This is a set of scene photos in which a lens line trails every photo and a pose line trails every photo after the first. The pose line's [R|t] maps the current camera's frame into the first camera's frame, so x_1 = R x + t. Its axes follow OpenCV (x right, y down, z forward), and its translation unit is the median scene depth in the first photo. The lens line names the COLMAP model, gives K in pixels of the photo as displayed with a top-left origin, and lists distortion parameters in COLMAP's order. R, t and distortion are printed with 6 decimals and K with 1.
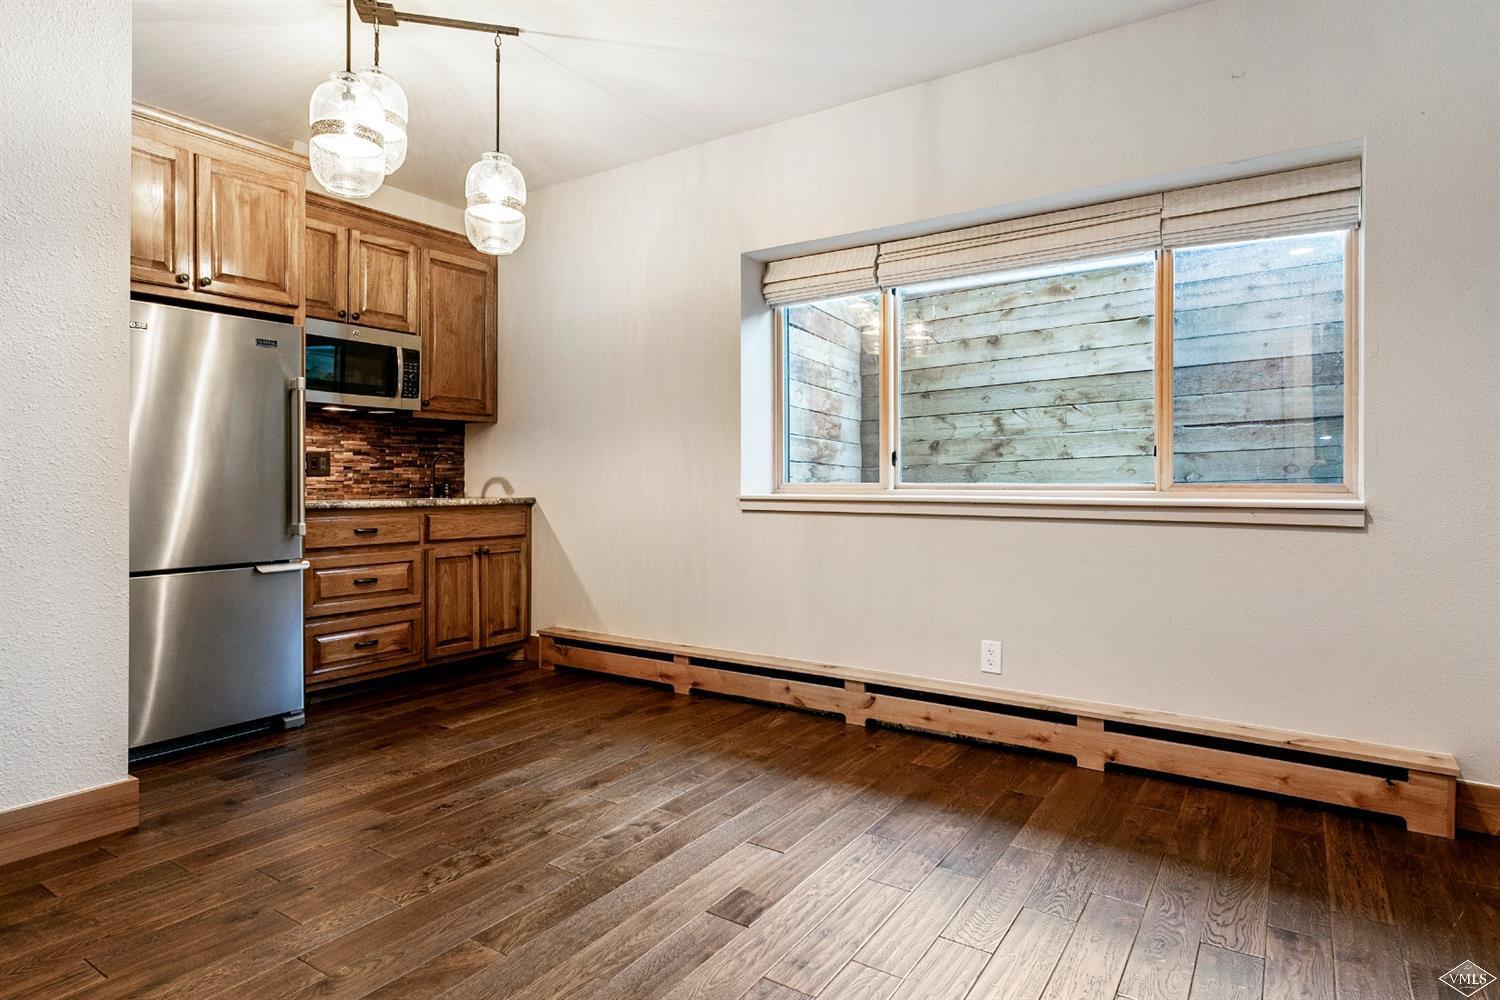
lens RADIAL K [[811.1, 0, 746.1], [0, 811.1, 490.3], [0, 0, 1]] dist [-0.003673, -0.000390]
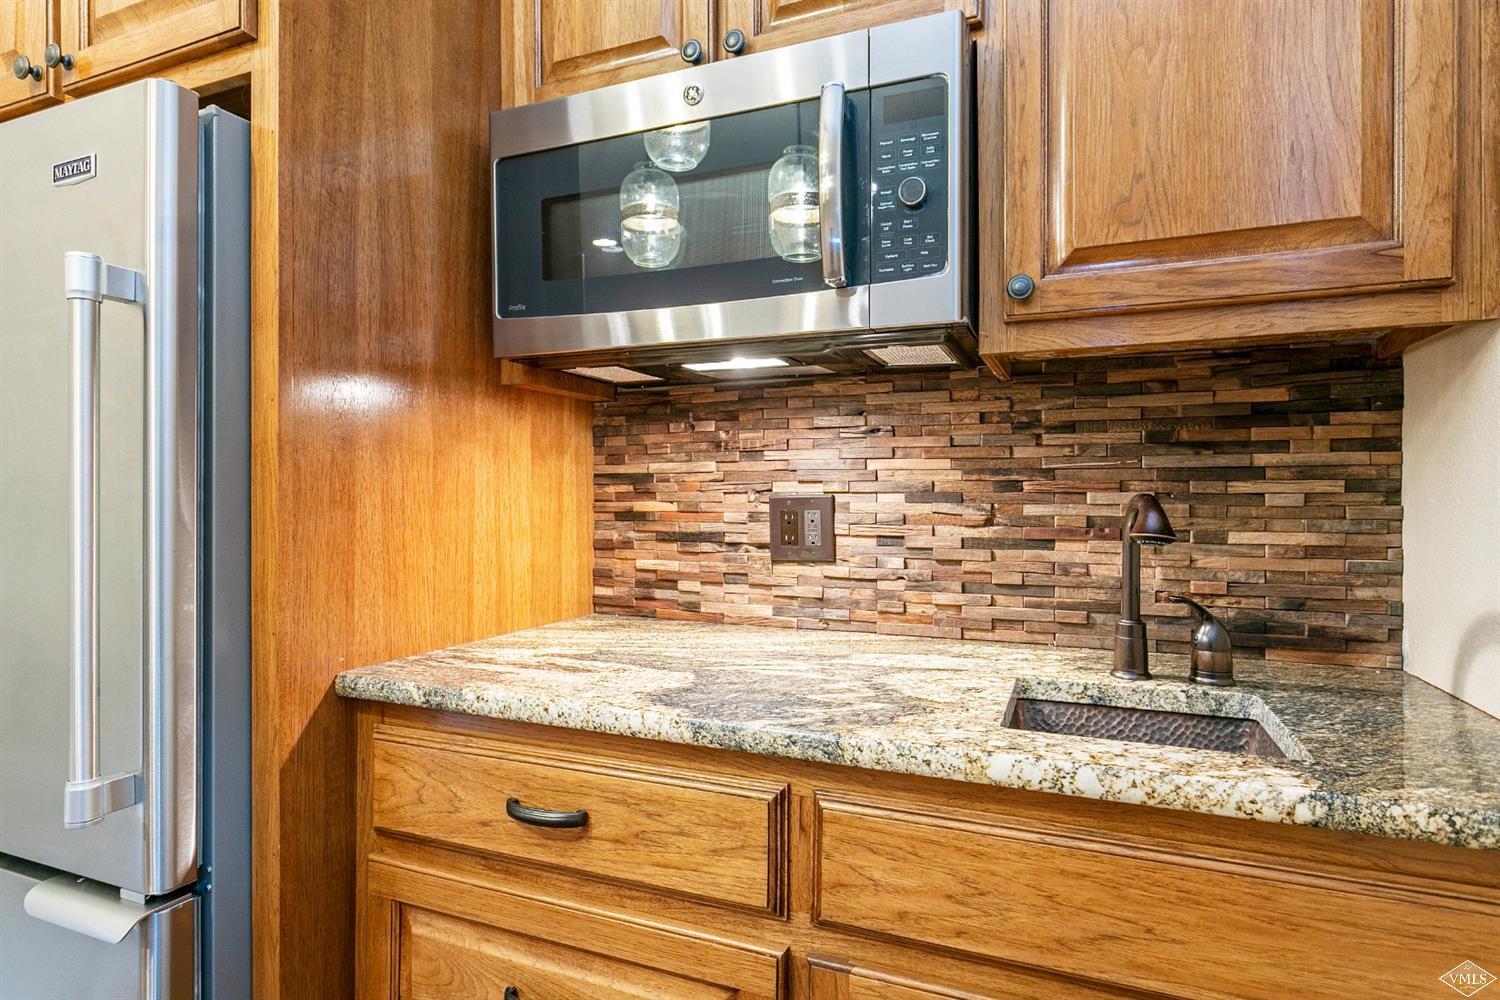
lens RADIAL K [[811.1, 0, 747.4], [0, 811.1, 496.0], [0, 0, 1]] dist [-0.003673, -0.000390]
pose [[0.176951, 0.004981, -0.984207, -0.172758], [-0.012651, 0.999916, 0.002786, -0.045796], [0.984138, 0.011959, 0.176999, 0.874087]]
